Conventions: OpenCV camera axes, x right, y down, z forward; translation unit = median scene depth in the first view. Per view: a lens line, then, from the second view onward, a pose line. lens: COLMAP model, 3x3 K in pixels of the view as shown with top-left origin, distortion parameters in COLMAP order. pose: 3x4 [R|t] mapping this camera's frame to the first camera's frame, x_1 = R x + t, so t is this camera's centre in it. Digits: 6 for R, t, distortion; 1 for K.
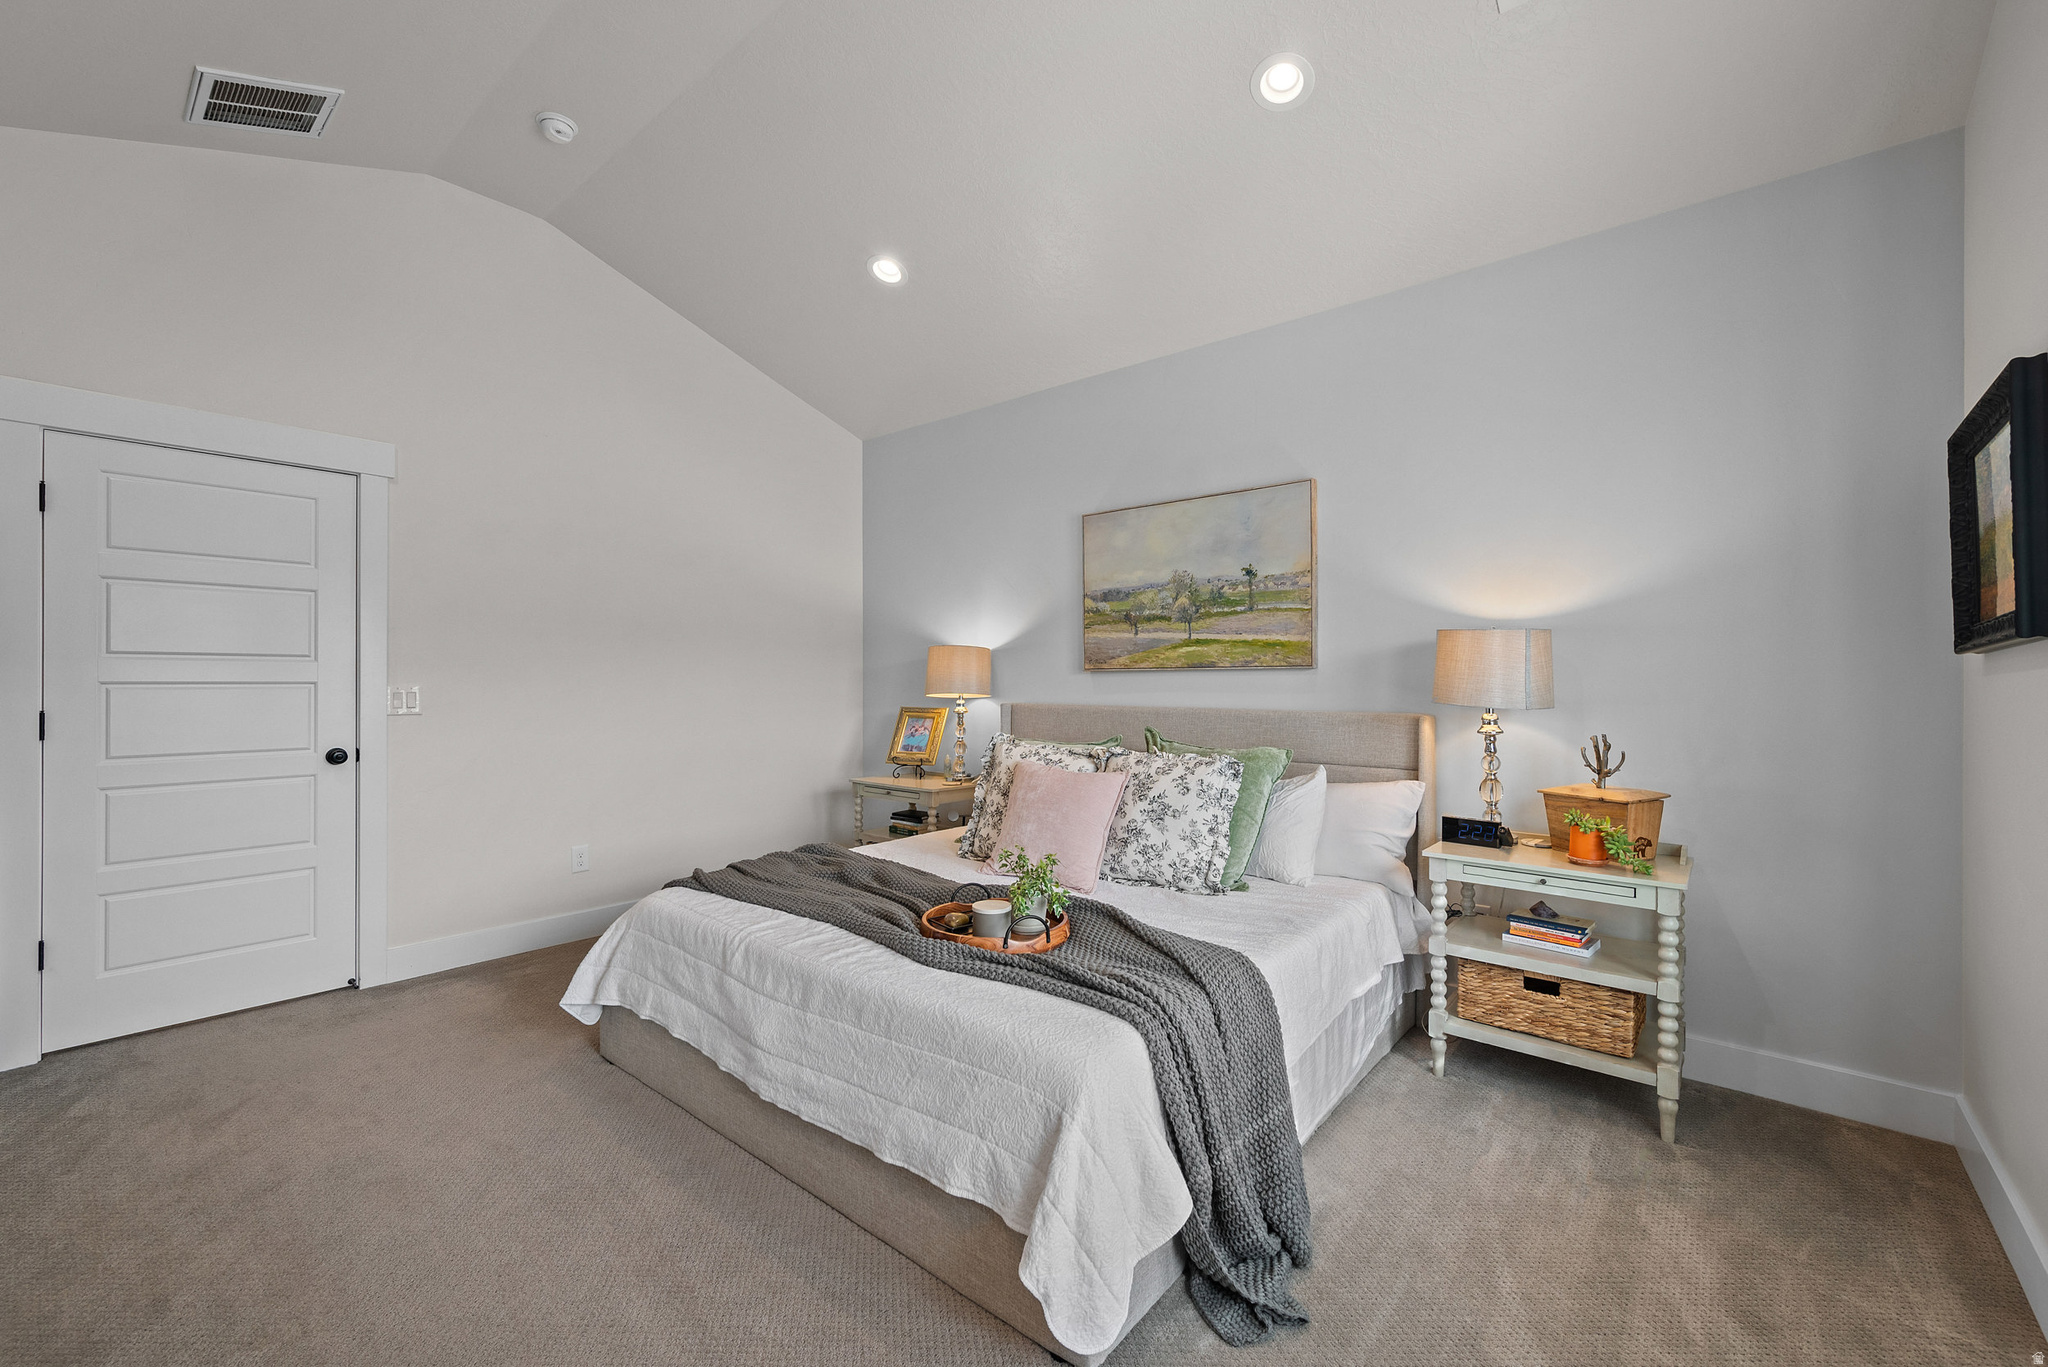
lens RADIAL K [[835.9, 0, 1024.0], [0, 835.9, 683.5], [0, 0, 1]] dist [-0.000167, -0.000024]
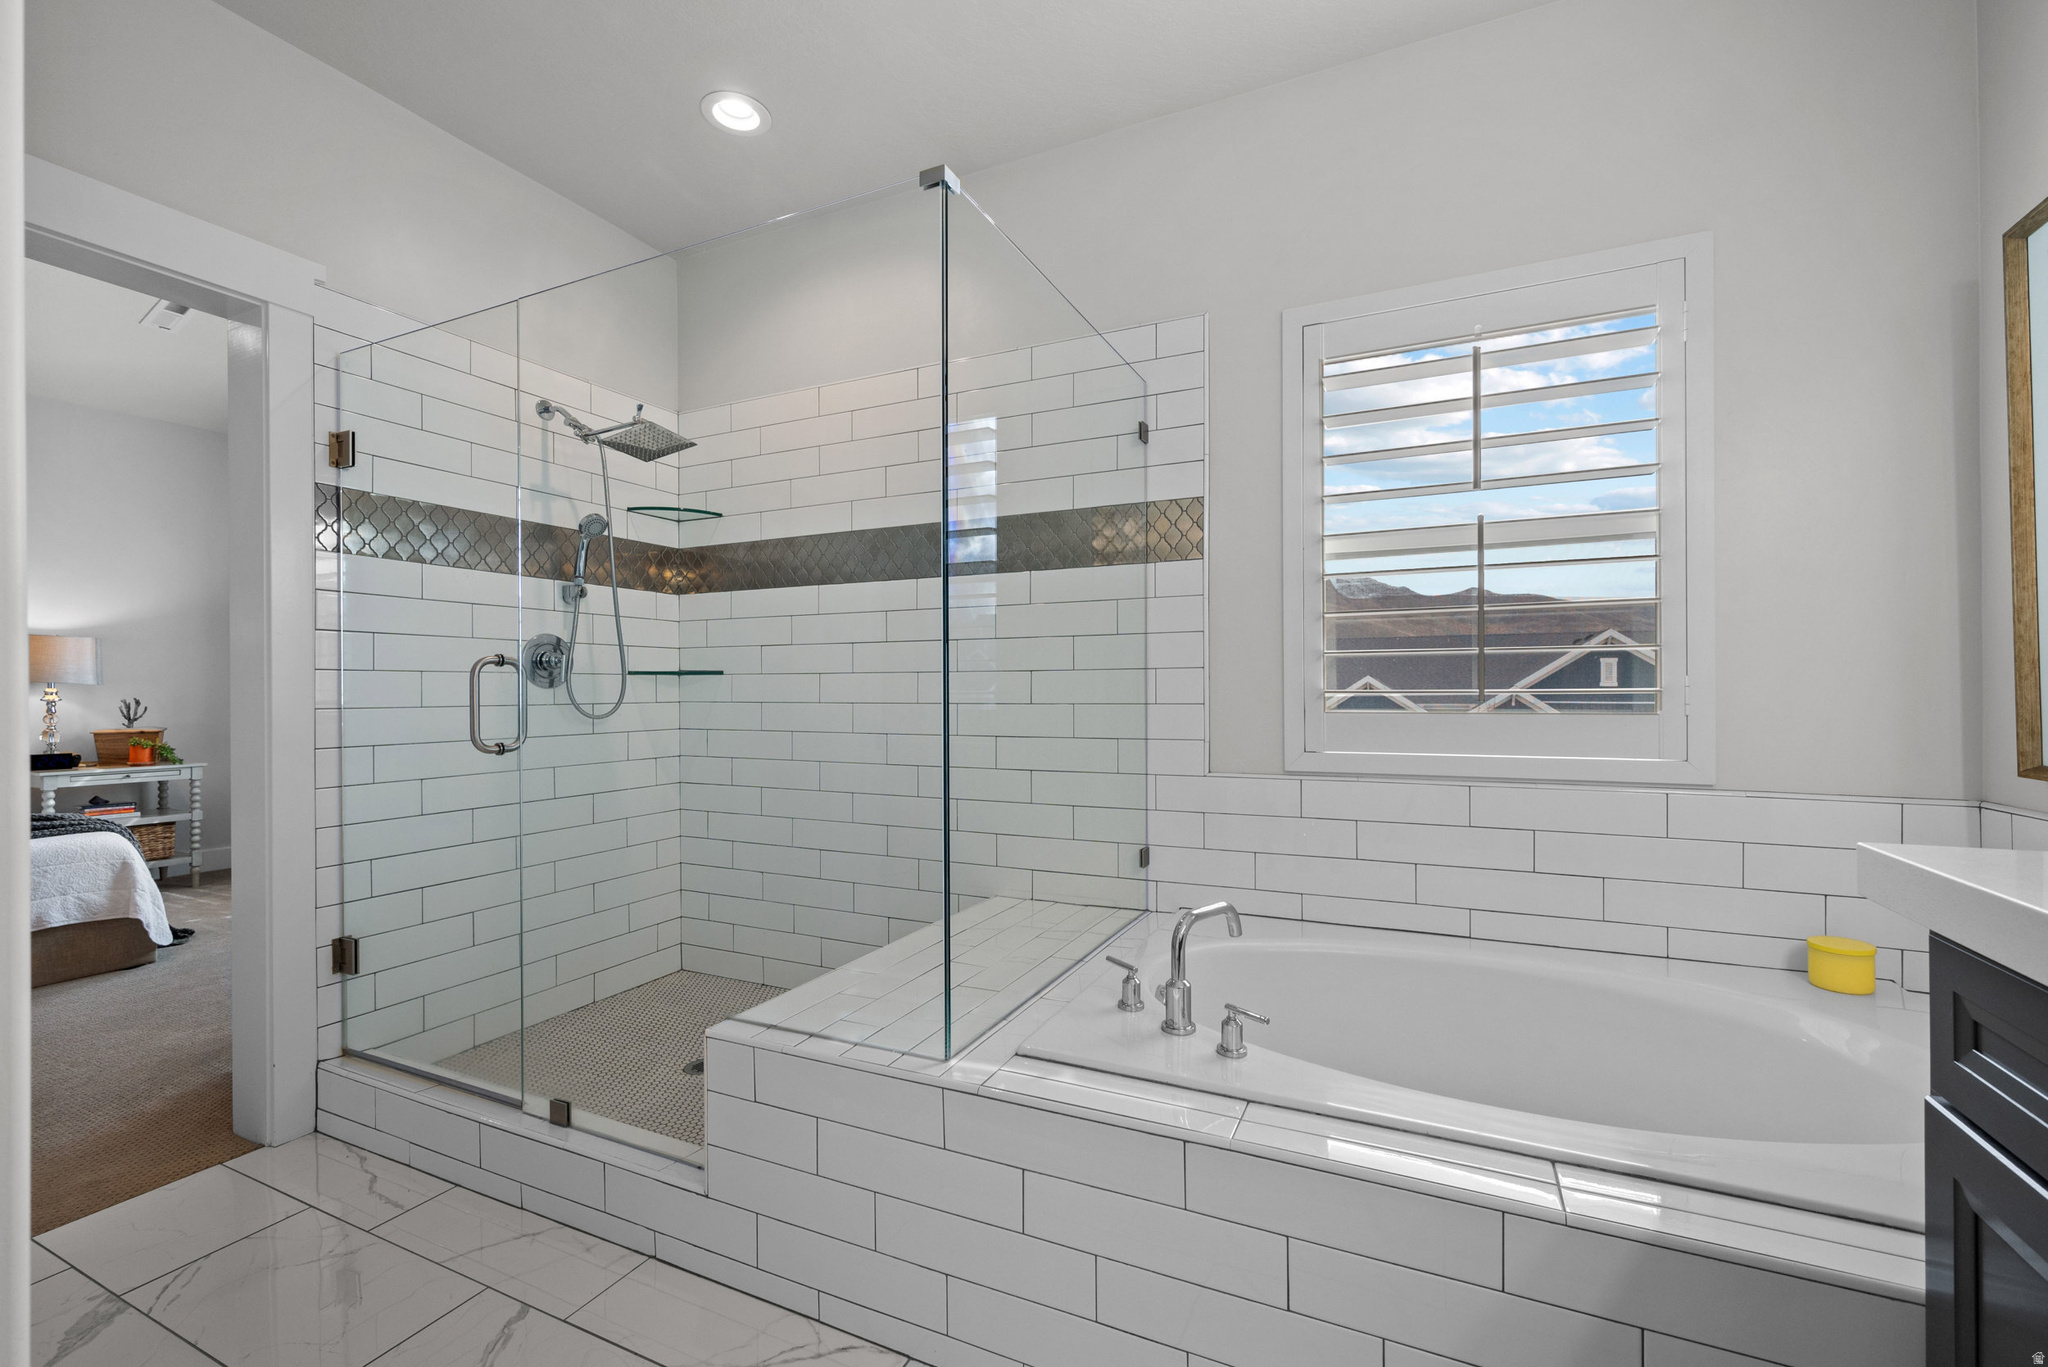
lens RADIAL K [[868.4, 0, 1024.0], [0, 868.4, 683.5], [0, 0, 1]] dist [-0.001575, -0.000156]
pose [[-0.264515, -0.000317, 0.964382, -1.612772], [0.006432, 0.999977, 0.002093, 0.037749], [-0.964360, 0.006756, -0.264507, -0.373000]]
